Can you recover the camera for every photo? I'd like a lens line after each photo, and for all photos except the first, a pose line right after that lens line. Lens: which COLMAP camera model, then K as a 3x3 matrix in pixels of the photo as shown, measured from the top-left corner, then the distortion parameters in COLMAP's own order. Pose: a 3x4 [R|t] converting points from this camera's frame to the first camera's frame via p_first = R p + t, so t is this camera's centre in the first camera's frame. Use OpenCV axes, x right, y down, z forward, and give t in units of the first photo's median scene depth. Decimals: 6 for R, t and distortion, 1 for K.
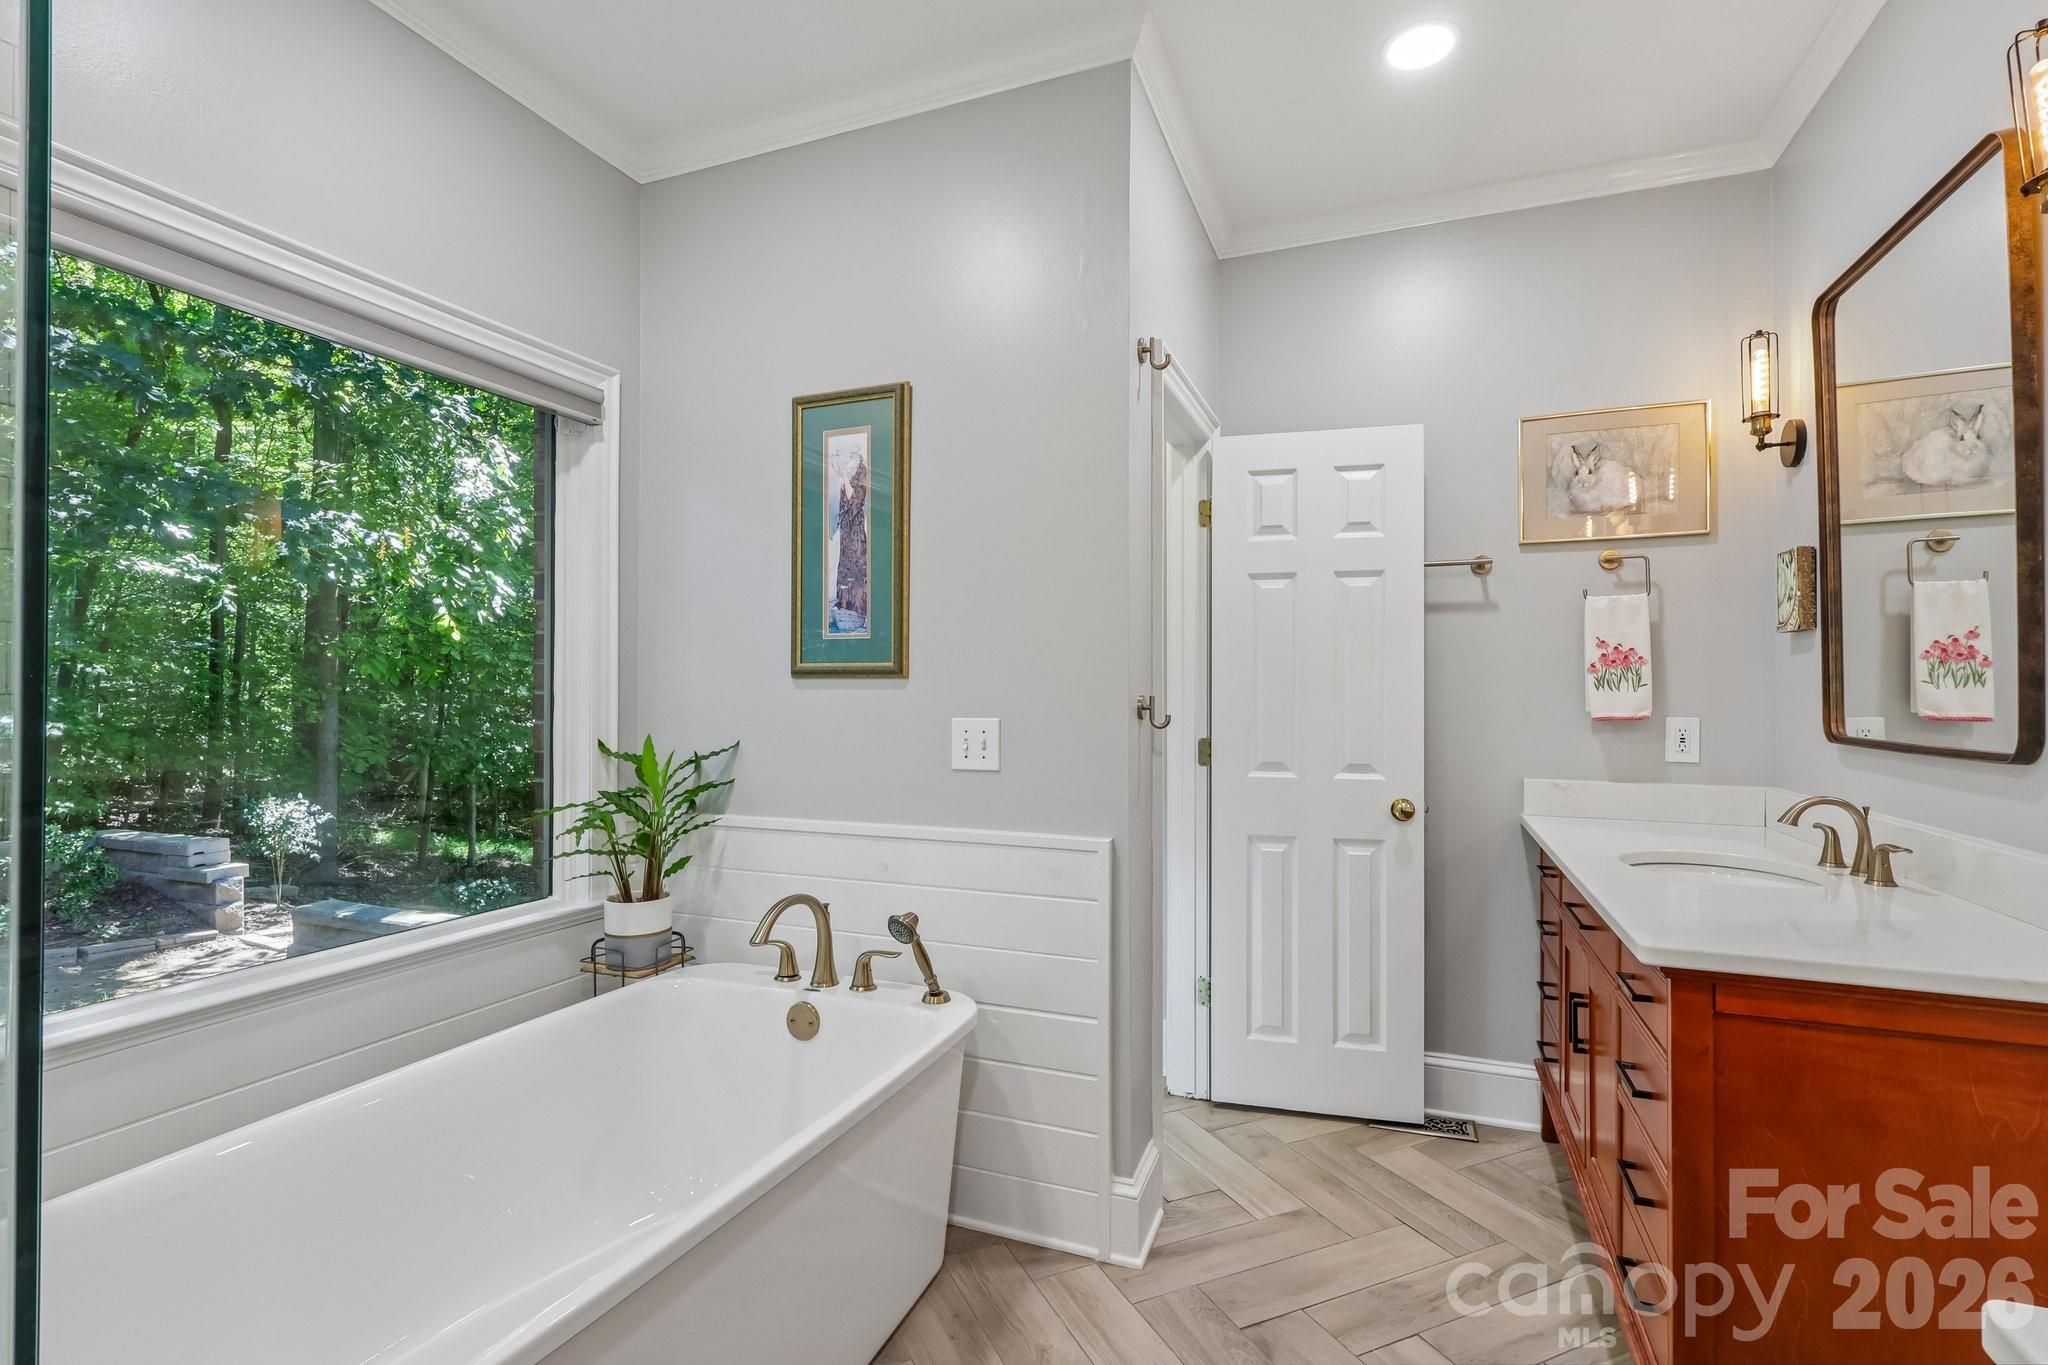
lens RADIAL K [[951.3, 0, 1025.8], [0, 951.3, 692.1], [0, 0, 1]] dist [-0.000190, 0.000922]
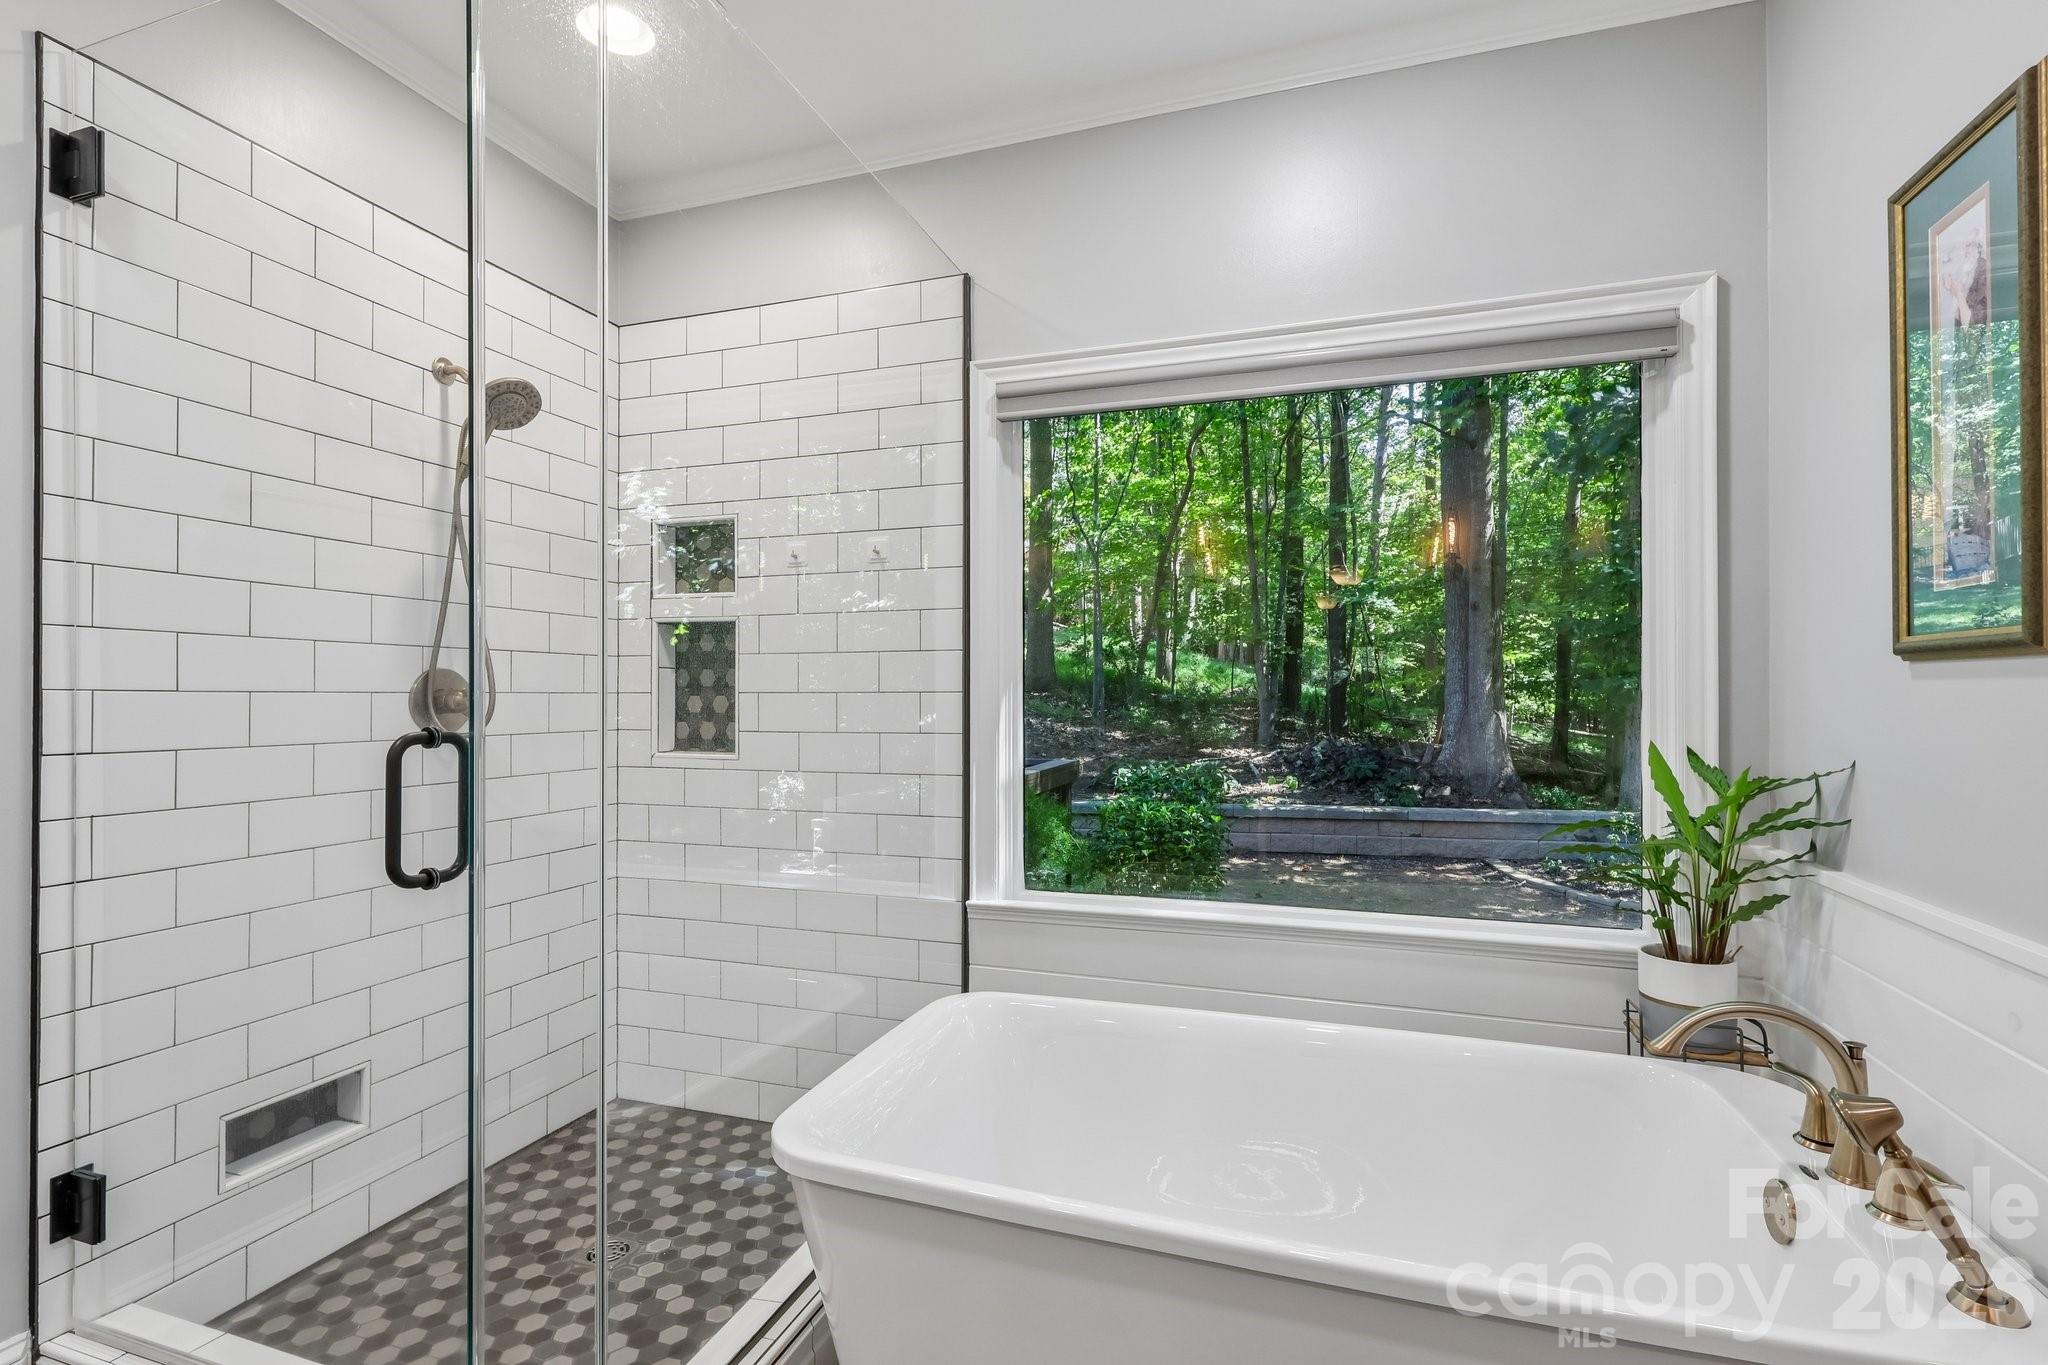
lens RADIAL K [[951.3, 0, 1028.2], [0, 951.3, 683.1], [0, 0, 1]] dist [-0.000190, 0.000922]
pose [[0.072455, -0.016115, -0.997242, 0.315959], [0.010039, 0.999831, -0.015427, 0.002536], [0.997321, -0.008893, 0.072604, 0.414577]]
